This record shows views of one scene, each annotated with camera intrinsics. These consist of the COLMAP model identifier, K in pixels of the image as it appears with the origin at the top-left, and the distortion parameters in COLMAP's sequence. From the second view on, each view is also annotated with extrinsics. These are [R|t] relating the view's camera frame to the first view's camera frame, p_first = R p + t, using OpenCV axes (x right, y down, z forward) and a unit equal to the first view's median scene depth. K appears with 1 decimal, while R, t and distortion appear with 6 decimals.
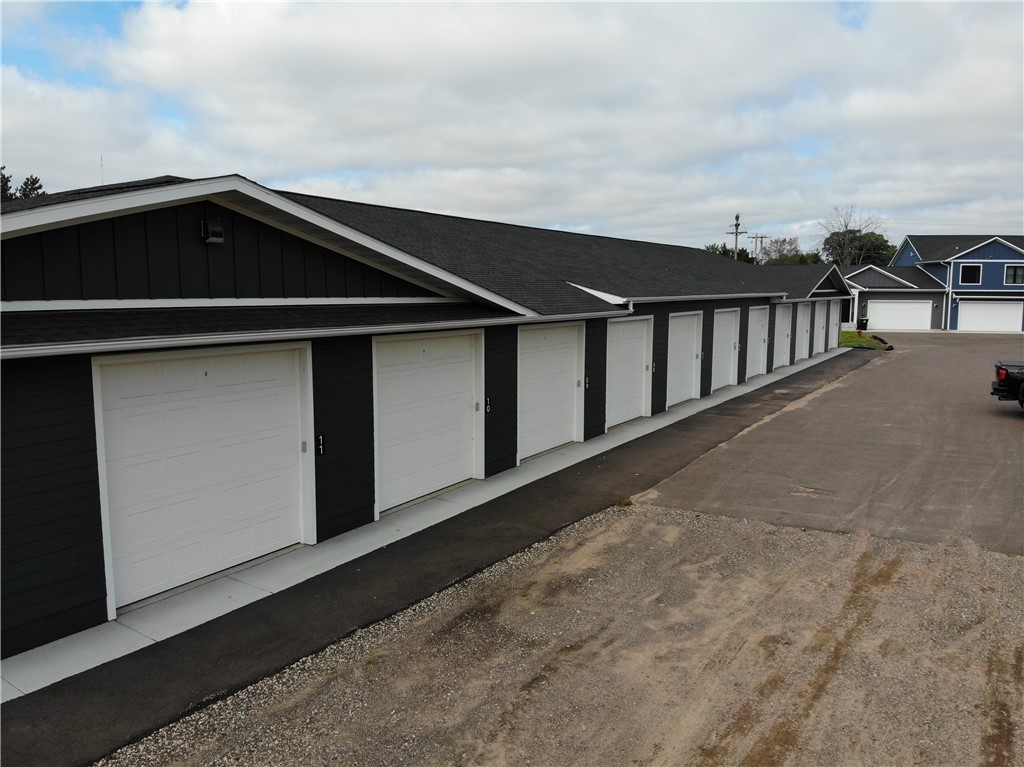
lens RADIAL K [[752.0, 0, 510.7], [0, 752.0, 377.8], [0, 0, 1]] dist [0.118801, -0.217340]
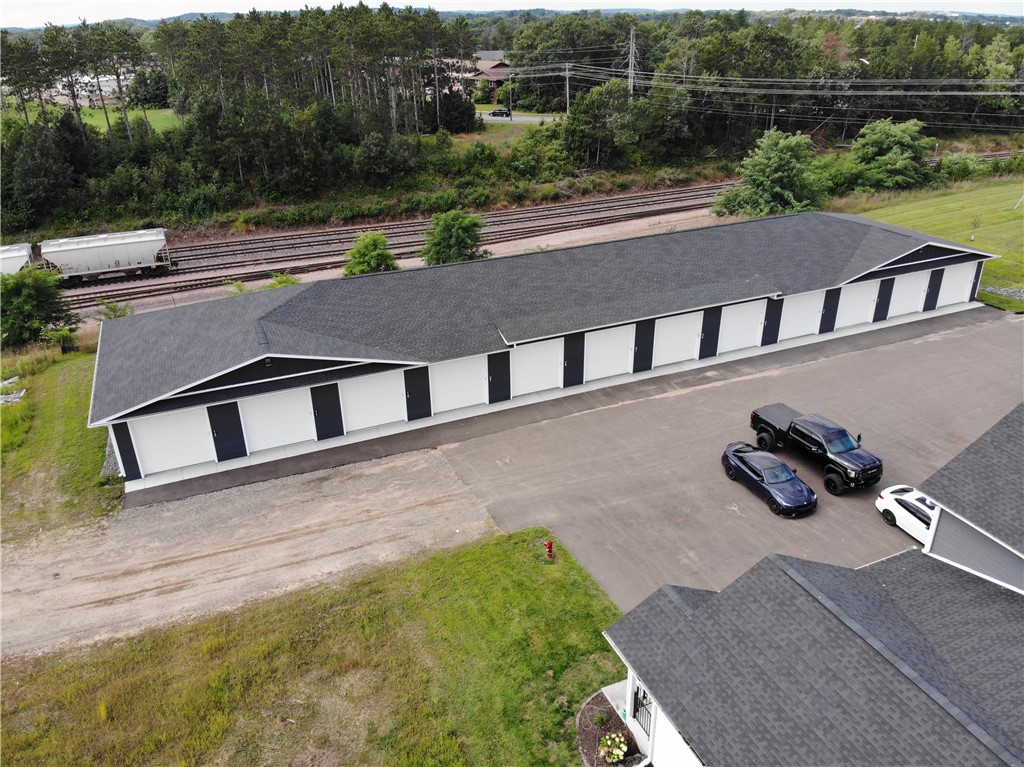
lens RADIAL K [[749.0, 0, 512.1], [0, 749.0, 379.4], [0, 0, 1]] dist [0.163144, -0.311931]
pose [[0.828940, 0.226933, -0.511233, 2.252839], [-0.049095, 0.939990, 0.337651, -1.289808], [0.557178, -0.254793, 0.790337, -1.132221]]
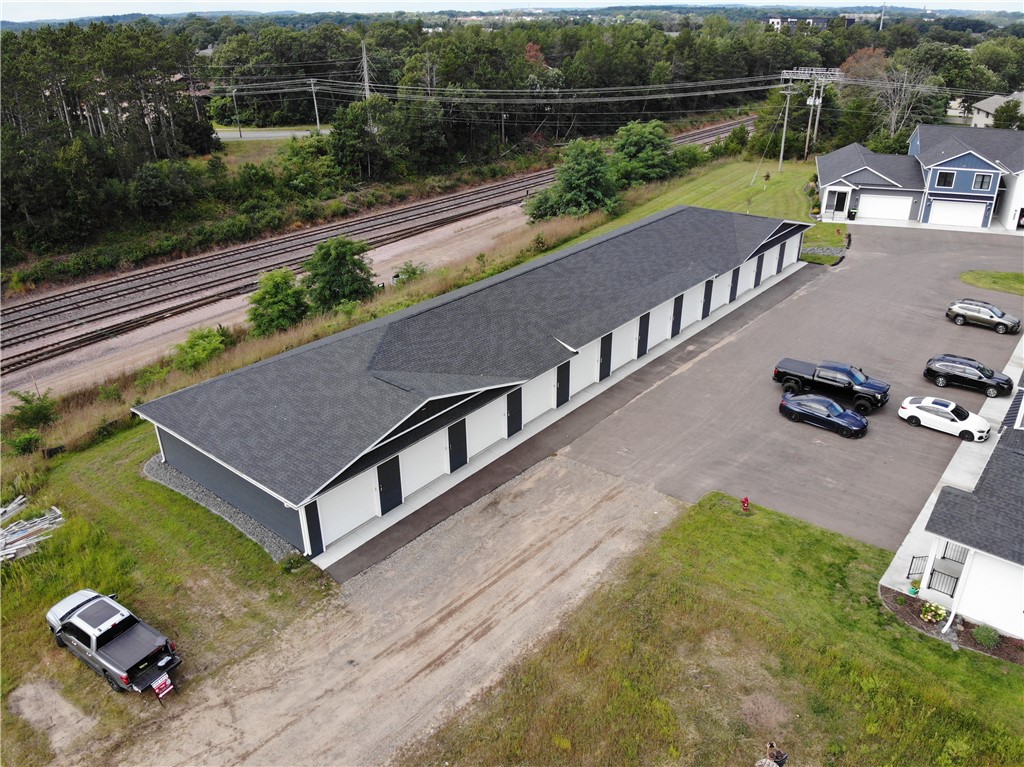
lens RADIAL K [[752.0, 0, 510.7], [0, 752.0, 377.8], [0, 0, 1]] dist [0.118801, -0.217340]
pose [[0.991098, 0.044003, -0.125649, 0.453227], [-0.000939, 0.946084, 0.323919, -1.401650], [0.133128, -0.320918, 0.937704, -2.157120]]
